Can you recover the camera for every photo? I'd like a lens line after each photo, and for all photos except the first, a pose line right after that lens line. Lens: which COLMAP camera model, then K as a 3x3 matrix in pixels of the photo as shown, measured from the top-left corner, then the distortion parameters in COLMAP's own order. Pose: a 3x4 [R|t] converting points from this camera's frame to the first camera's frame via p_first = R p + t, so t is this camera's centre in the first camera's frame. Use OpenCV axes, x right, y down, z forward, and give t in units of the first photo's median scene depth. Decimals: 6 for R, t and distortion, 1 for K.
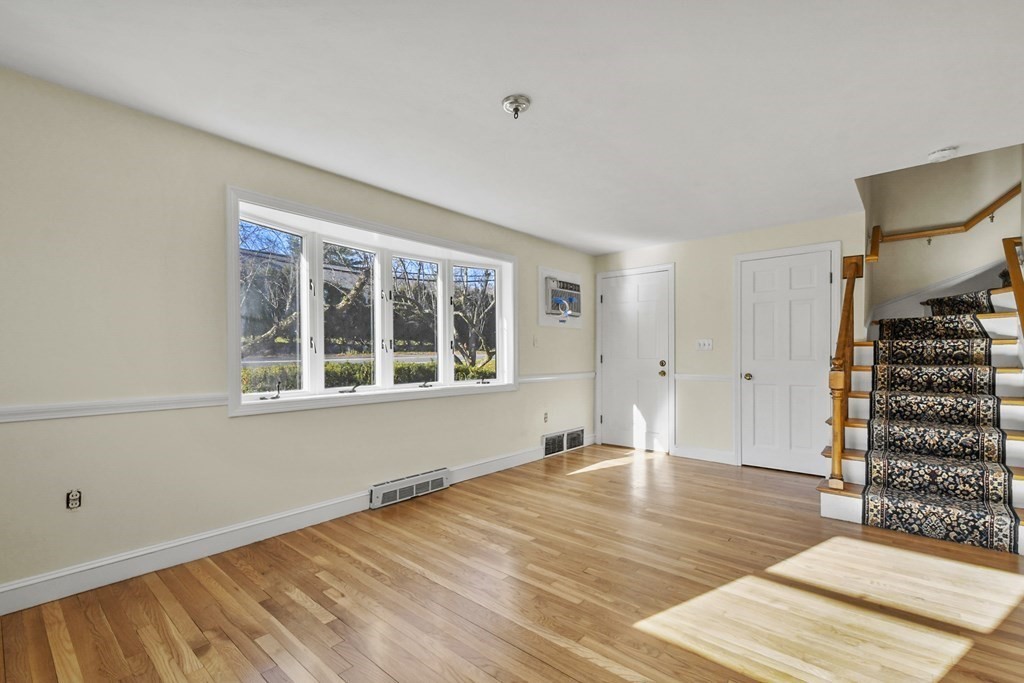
lens RADIAL K [[456.3, 0, 506.4], [0, 456.3, 345.0], [0, 0, 1]] dist [0.004445, -0.000197]
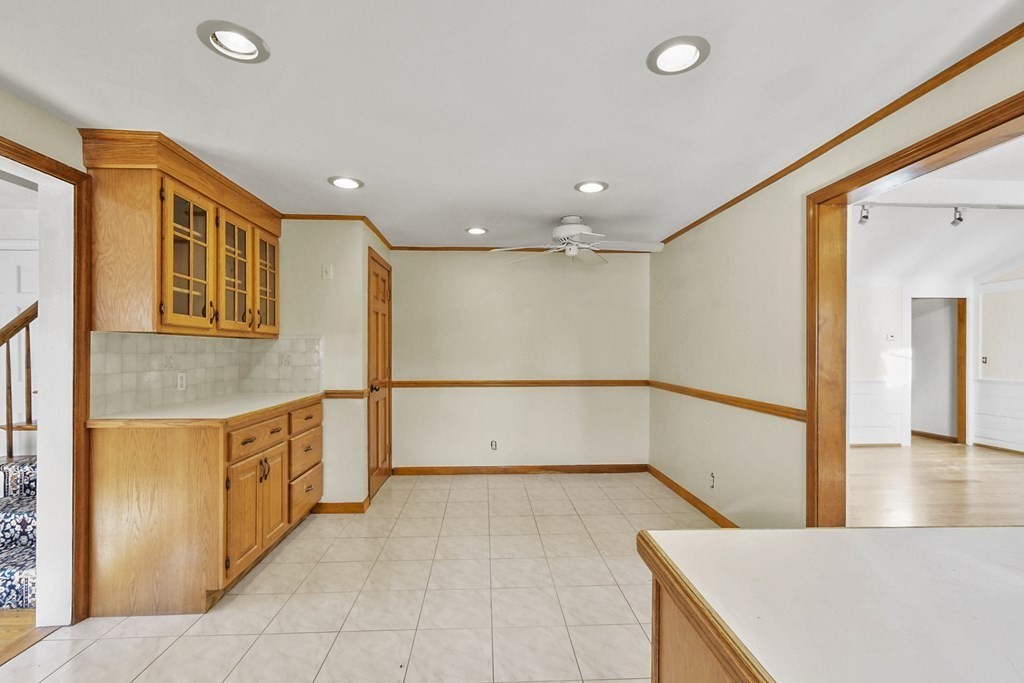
lens RADIAL K [[454.6, 0, 506.5], [0, 454.6, 351.8], [0, 0, 1]] dist [0.018633, -0.000166]
pose [[0.719297, 0.002431, 0.694699, 0.963520], [-0.015216, 0.999809, 0.012257, -0.057140], [-0.694536, -0.019387, 0.719196, -0.225163]]
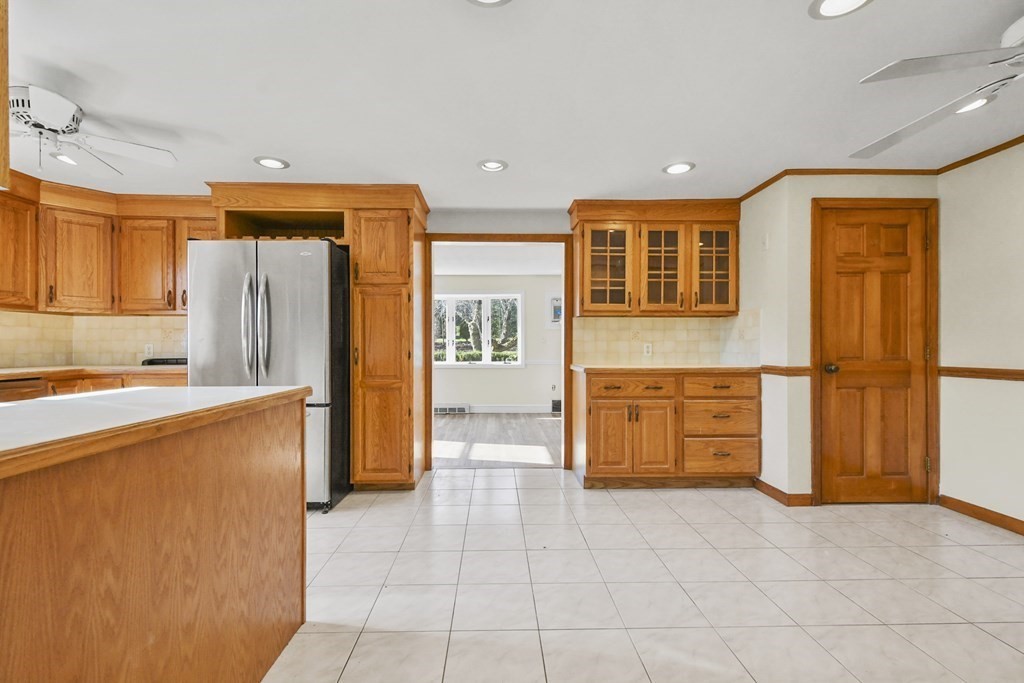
lens RADIAL K [[456.3, 0, 506.4], [0, 456.3, 345.0], [0, 0, 1]] dist [0.004445, -0.000197]
pose [[0.676063, -0.000595, -0.736844, 1.728526], [0.009850, 0.999918, 0.008230, -0.009957], [0.736778, -0.012821, 0.676013, -0.289496]]
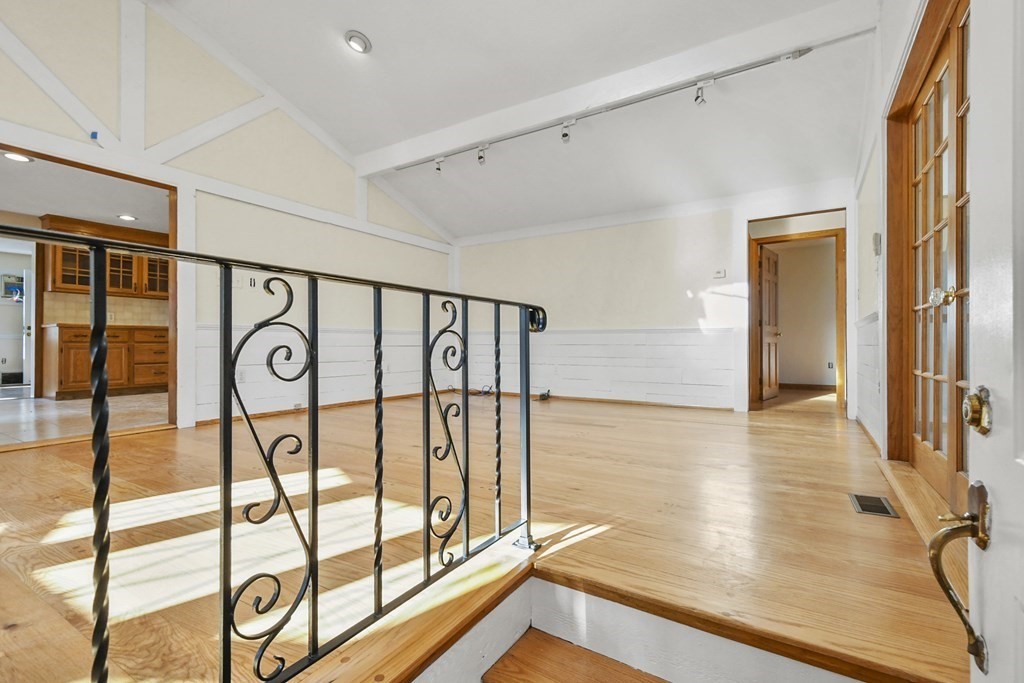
lens RADIAL K [[456.3, 0, 506.4], [0, 456.3, 345.0], [0, 0, 1]] dist [0.004445, -0.000197]
pose [[0.989486, 0.004265, 0.144564, 2.409364], [-0.006336, 0.999884, 0.013864, 0.090971], [-0.144488, -0.014634, 0.989398, -1.270568]]
